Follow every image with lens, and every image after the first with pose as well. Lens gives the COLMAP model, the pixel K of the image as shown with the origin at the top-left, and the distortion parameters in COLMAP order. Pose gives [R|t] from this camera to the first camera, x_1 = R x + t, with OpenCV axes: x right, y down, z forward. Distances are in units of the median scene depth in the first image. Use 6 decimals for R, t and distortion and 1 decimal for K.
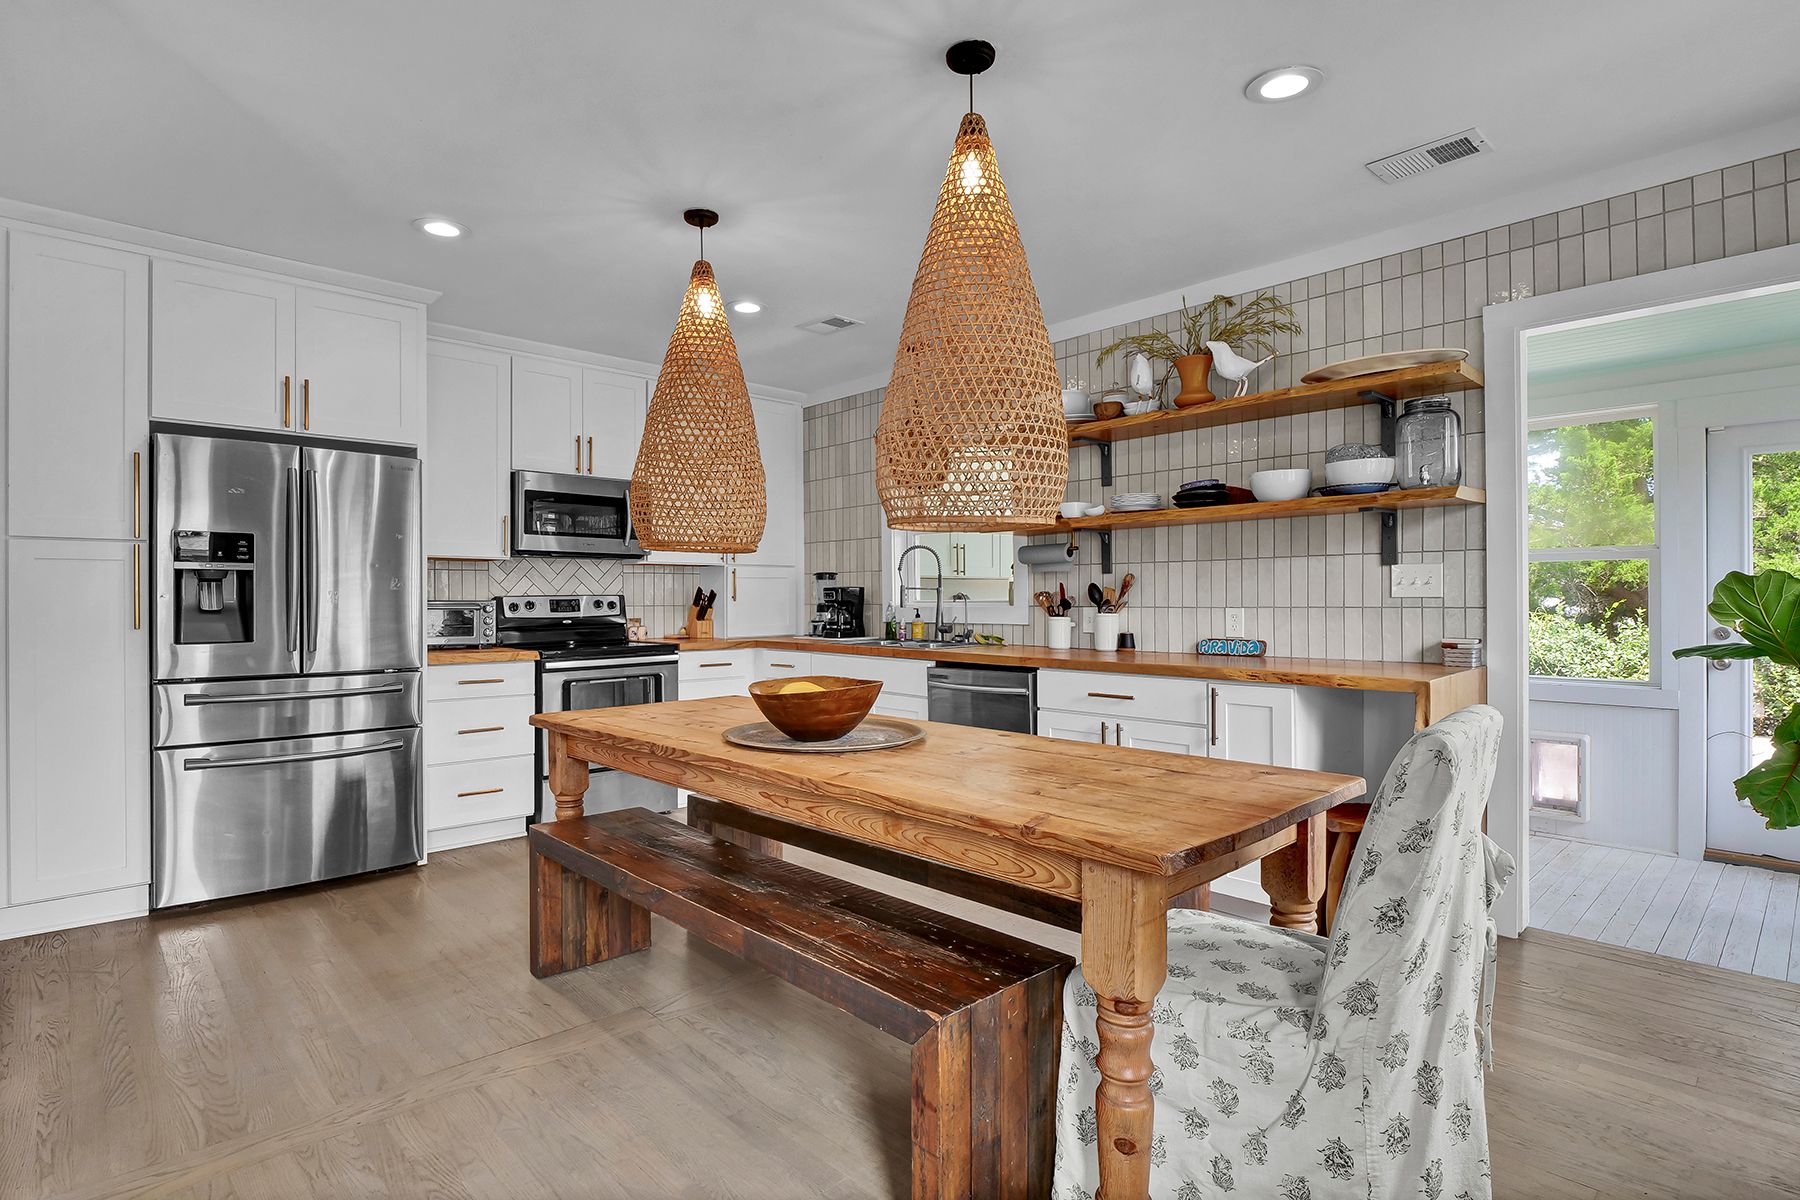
lens RADIAL K [[889.5, 0, 901.9], [0, 889.5, 601.3], [0, 0, 1]] dist [-0.024992, 0.004922]
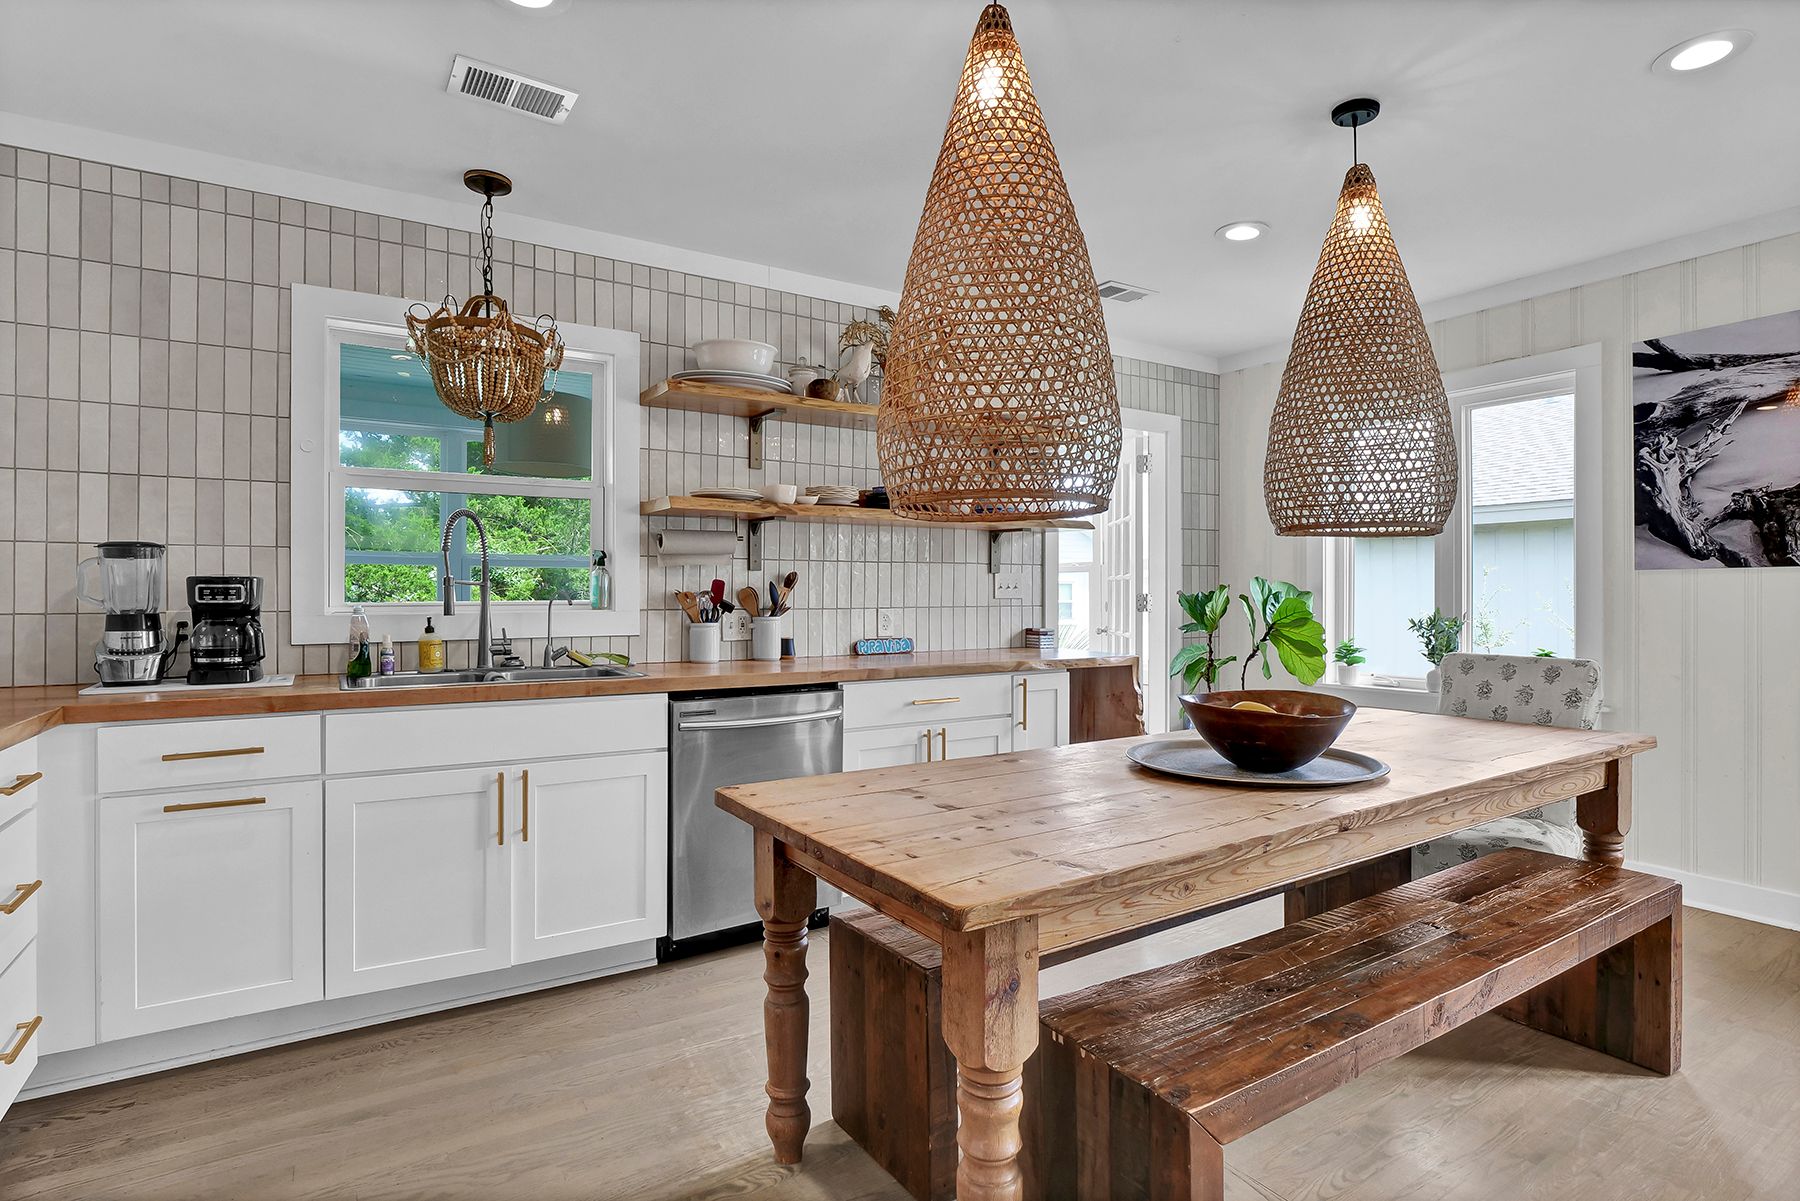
lens RADIAL K [[889.5, 0, 889.0], [0, 889.5, 592.9], [0, 0, 1]] dist [-0.024992, 0.004922]
pose [[0.203076, 0.007655, 0.979133, -0.516089], [0.006207, 0.999939, -0.009105, -0.000947], [-0.979143, 0.007926, 0.203016, 0.622198]]
